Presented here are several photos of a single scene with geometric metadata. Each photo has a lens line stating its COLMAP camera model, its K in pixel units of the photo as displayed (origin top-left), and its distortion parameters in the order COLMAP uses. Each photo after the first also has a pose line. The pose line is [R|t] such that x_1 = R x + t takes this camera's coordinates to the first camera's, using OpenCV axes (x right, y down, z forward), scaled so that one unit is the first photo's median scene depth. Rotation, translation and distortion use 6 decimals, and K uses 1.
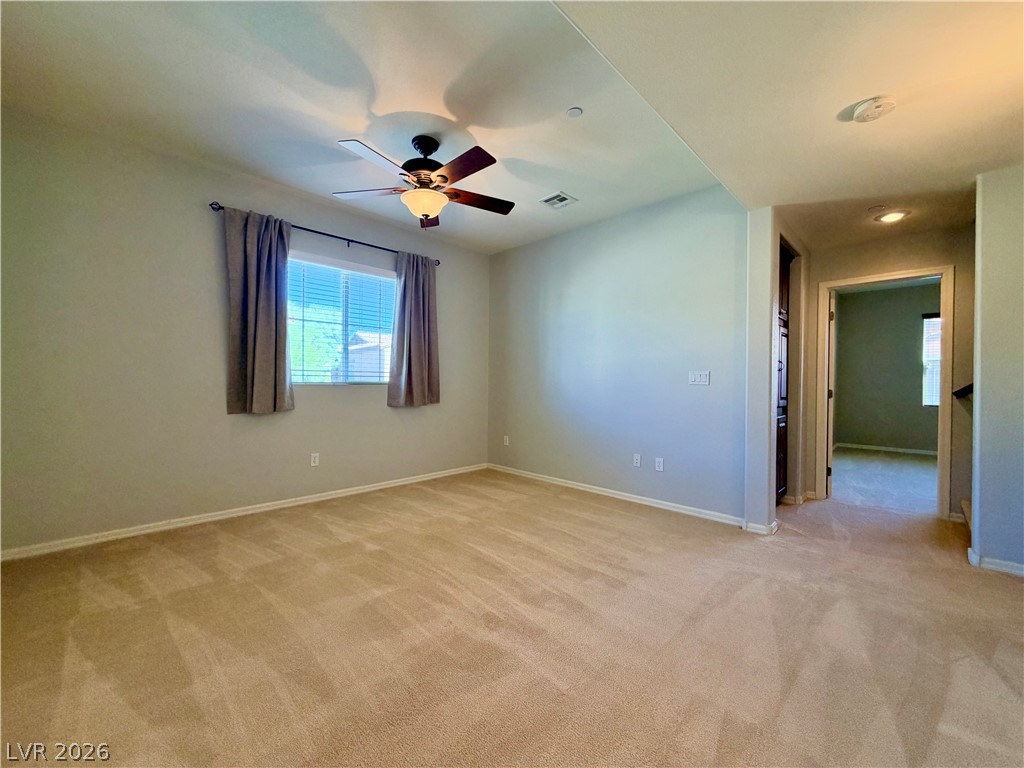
lens RADIAL K [[398.9, 0, 510.7], [0, 398.9, 371.2], [0, 0, 1]] dist [-0.000280, -0.000060]
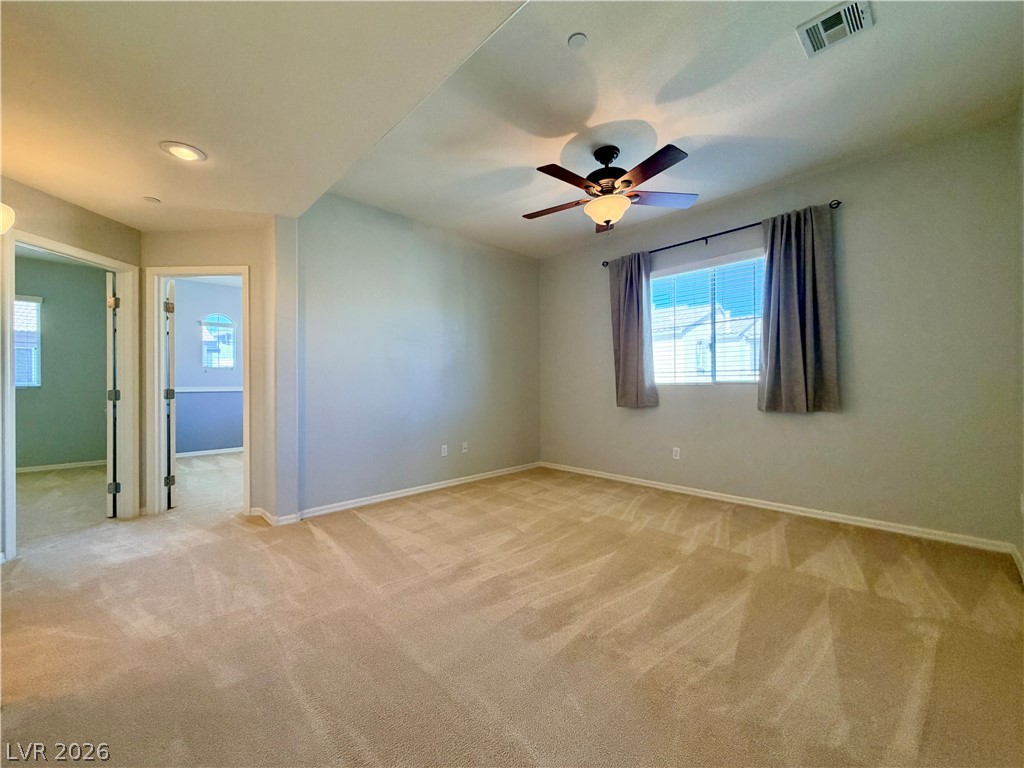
lens RADIAL K [[407.3, 0, 520.4], [0, 407.3, 369.8], [0, 0, 1]] dist [0.000123, 0.000200]
pose [[-0.001234, -0.045972, -0.998942, 0.661603], [0.036016, 0.998293, -0.045987, 0.029799], [0.999350, -0.036035, 0.000424, 0.601889]]
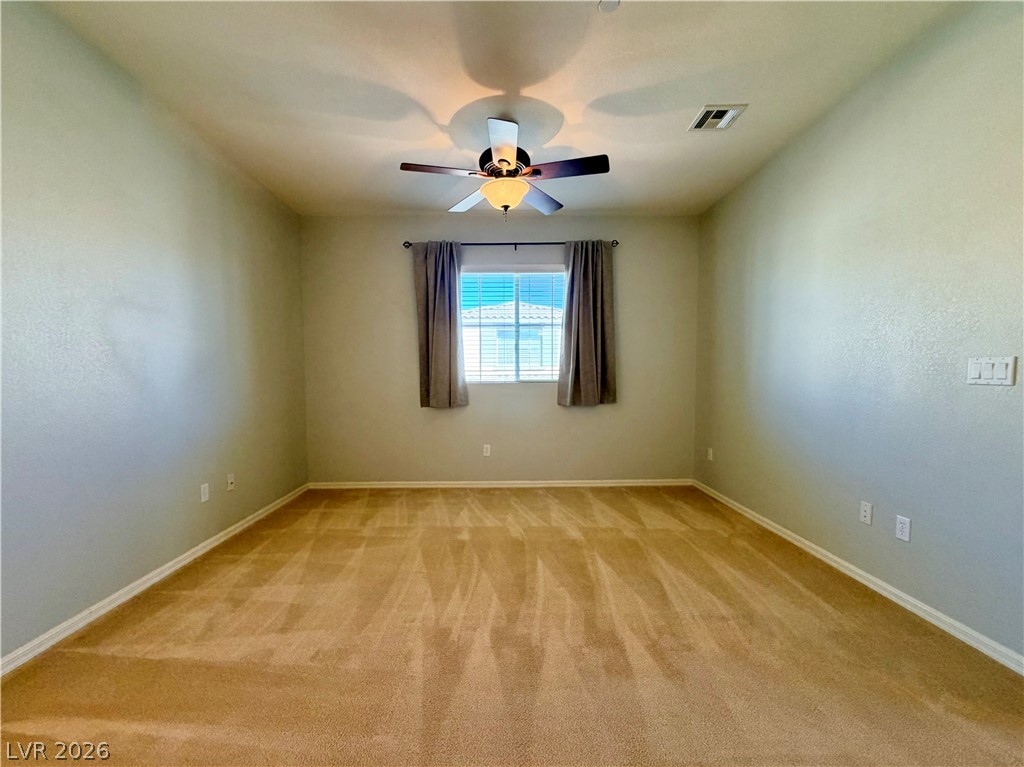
lens RADIAL K [[419.7, 0, 511.4], [0, 419.7, 385.4], [0, 0, 1]] dist [-0.000436, 0.000065]
pose [[0.721389, 0.003702, -0.692520, 0.387730], [0.031225, 0.998795, 0.037866, -0.002965], [0.691826, -0.048940, 0.720404, 0.215957]]
